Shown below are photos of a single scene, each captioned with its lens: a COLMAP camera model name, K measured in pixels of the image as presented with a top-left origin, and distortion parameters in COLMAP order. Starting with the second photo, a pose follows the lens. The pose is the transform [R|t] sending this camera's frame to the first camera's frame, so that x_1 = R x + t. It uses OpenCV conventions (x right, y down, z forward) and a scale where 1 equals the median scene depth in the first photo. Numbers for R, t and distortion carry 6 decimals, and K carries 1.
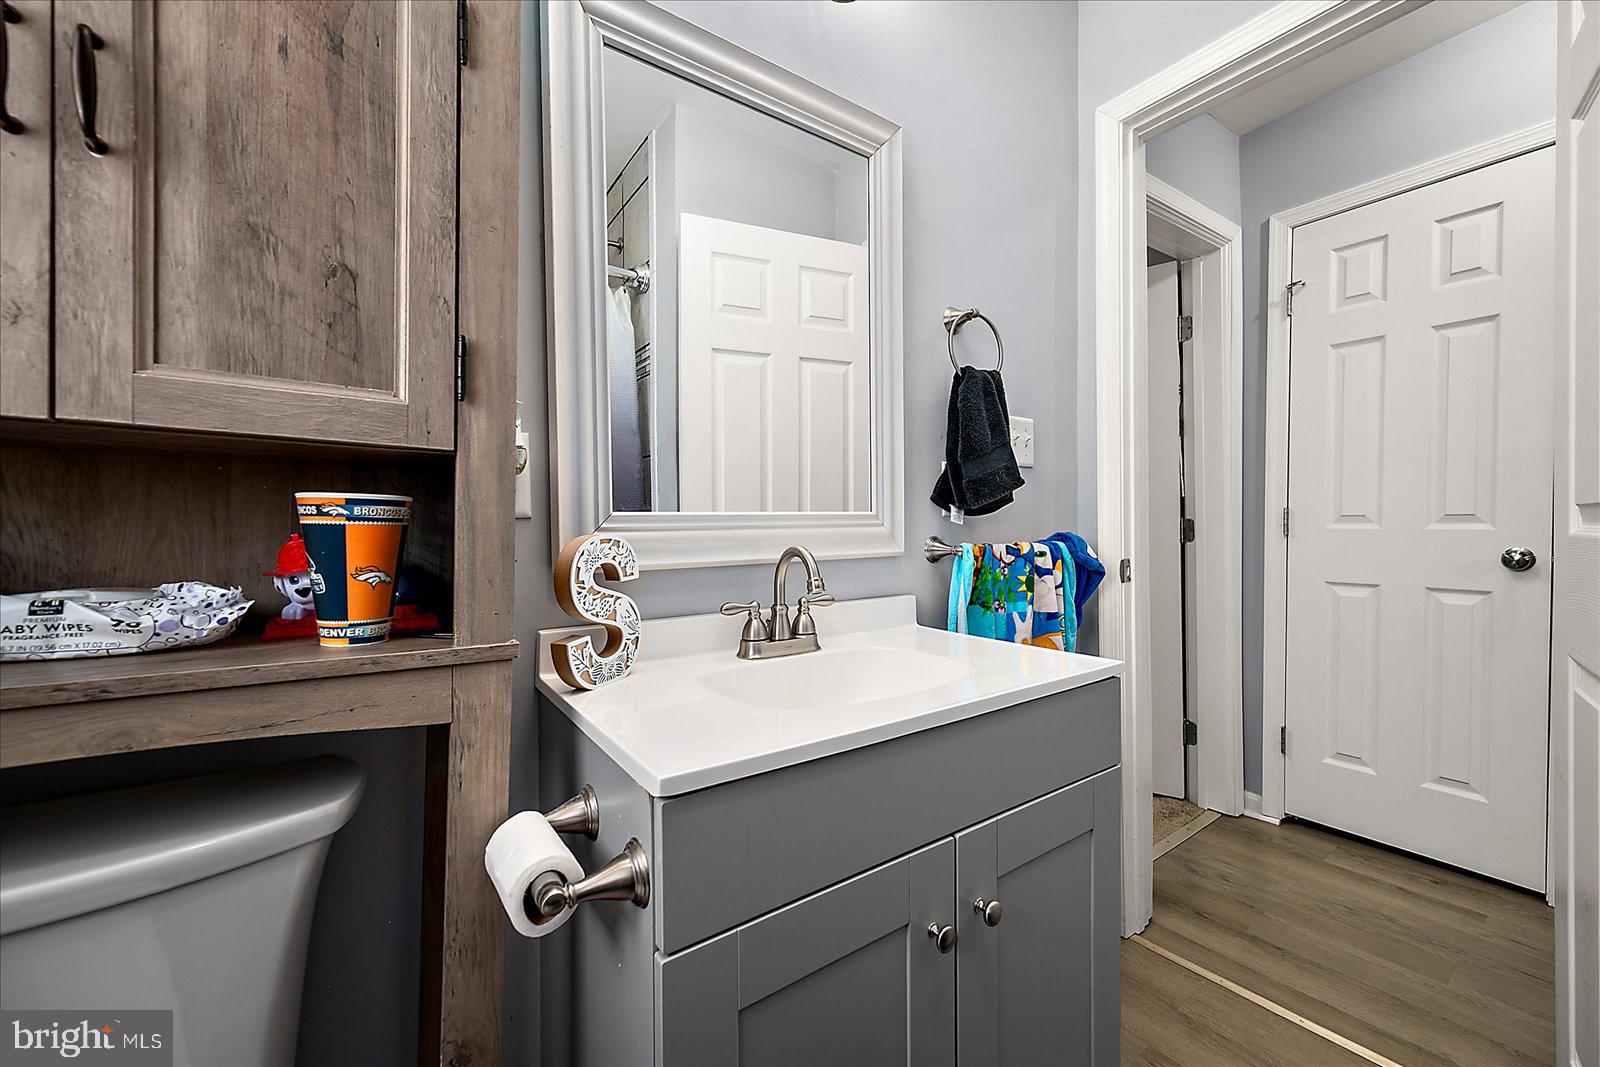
lens RADIAL K [[632.2, 0, 803.6], [0, 632.2, 530.7], [0, 0, 1]] dist [-0.000205, 0.000011]
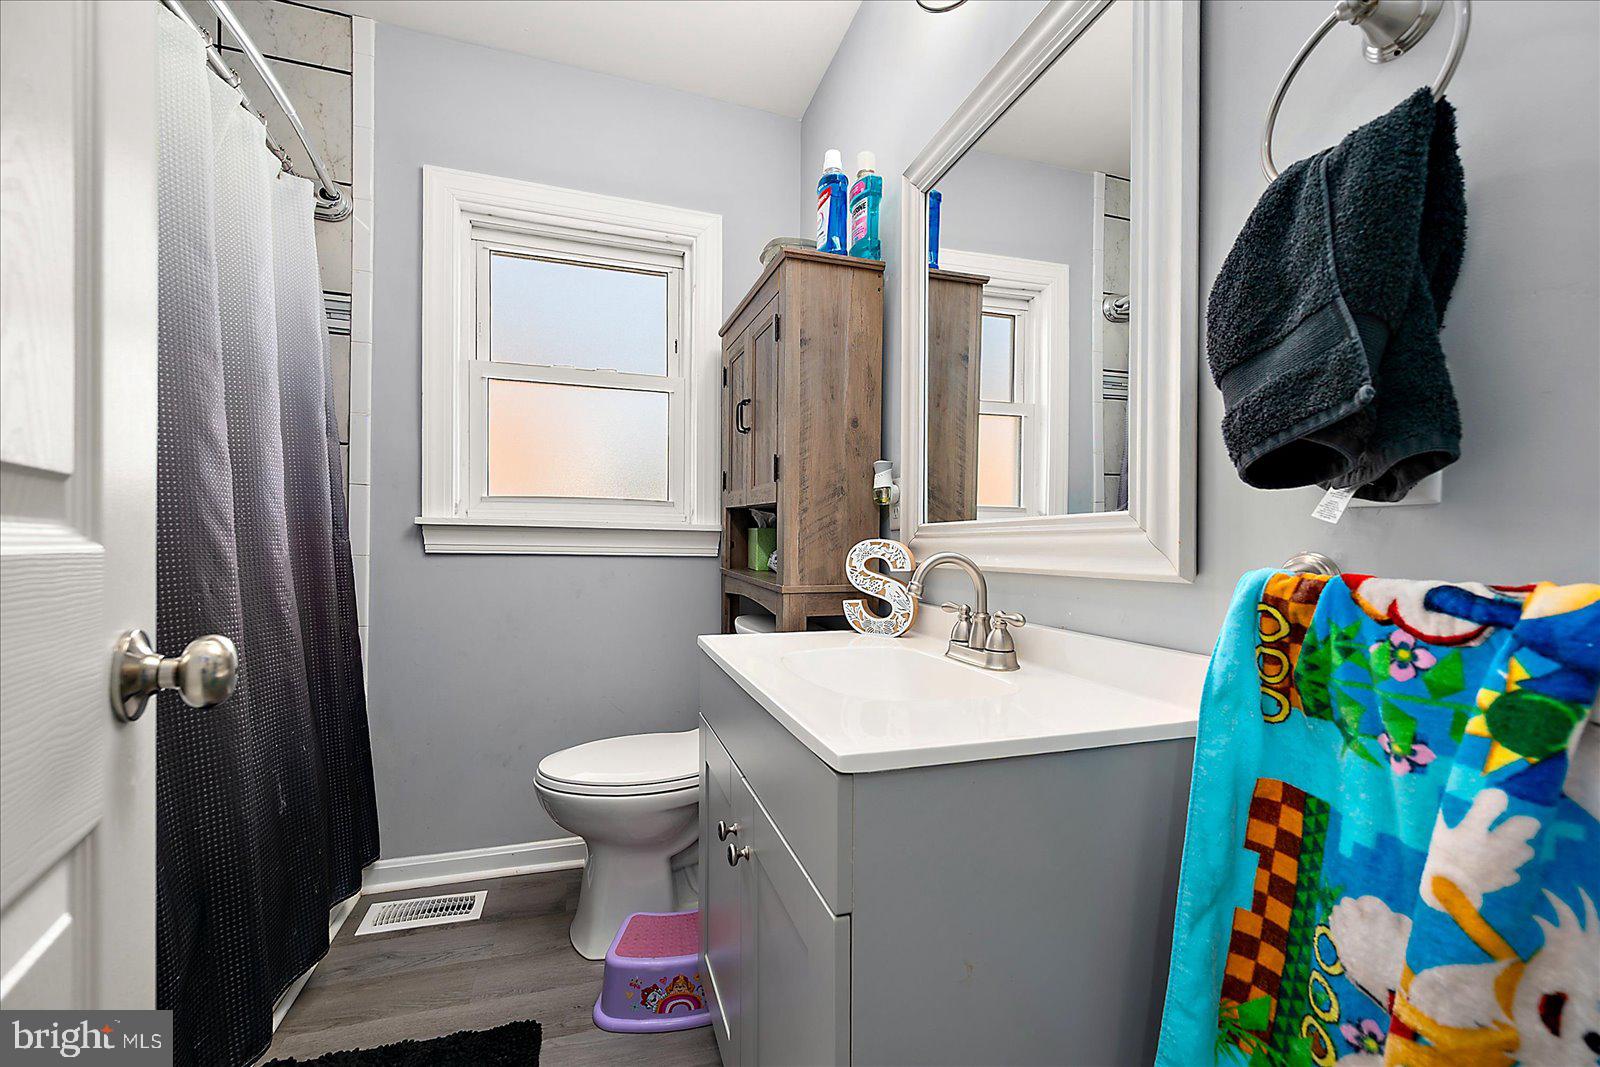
lens RADIAL K [[632.2, 0, 796.2], [0, 632.2, 539.8], [0, 0, 1]] dist [-0.000205, 0.000011]
pose [[-0.299472, 0.003850, -0.954097, 1.047503], [-0.008096, 0.999946, 0.006576, -0.001386], [0.954071, 0.009694, -0.299424, 1.076857]]
